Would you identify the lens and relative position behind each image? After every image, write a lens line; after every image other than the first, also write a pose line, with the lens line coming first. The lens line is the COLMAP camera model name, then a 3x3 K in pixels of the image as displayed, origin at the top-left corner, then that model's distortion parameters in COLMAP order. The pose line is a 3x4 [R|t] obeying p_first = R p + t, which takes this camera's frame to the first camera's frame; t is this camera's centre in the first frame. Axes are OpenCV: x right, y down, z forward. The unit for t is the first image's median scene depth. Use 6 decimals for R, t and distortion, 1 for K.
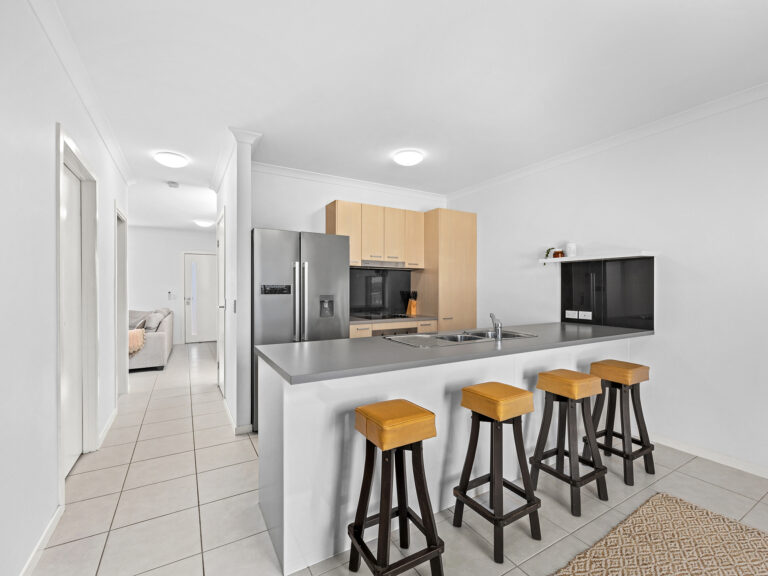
lens RADIAL K [[350.6, 0, 385.4], [0, 350.6, 288.0], [0, 0, 1]] dist [-0.001851, 0.000639]
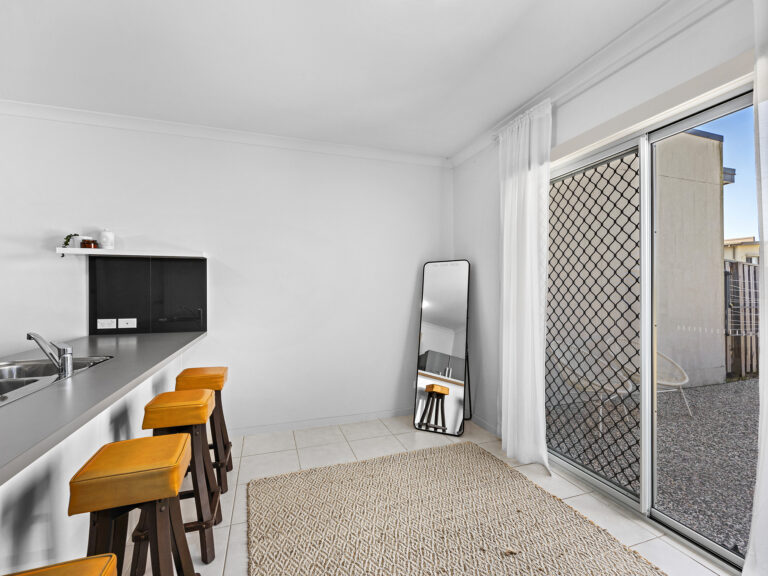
lens RADIAL K [[350.6, 0, 383.1], [0, 350.6, 290.7], [0, 0, 1]] dist [-0.001851, 0.000639]
pose [[0.193862, -0.000105, 0.981029, -0.113046], [0.002618, 0.999996, -0.000410, 0.004496], [-0.981025, 0.002648, 0.193862, 0.257744]]
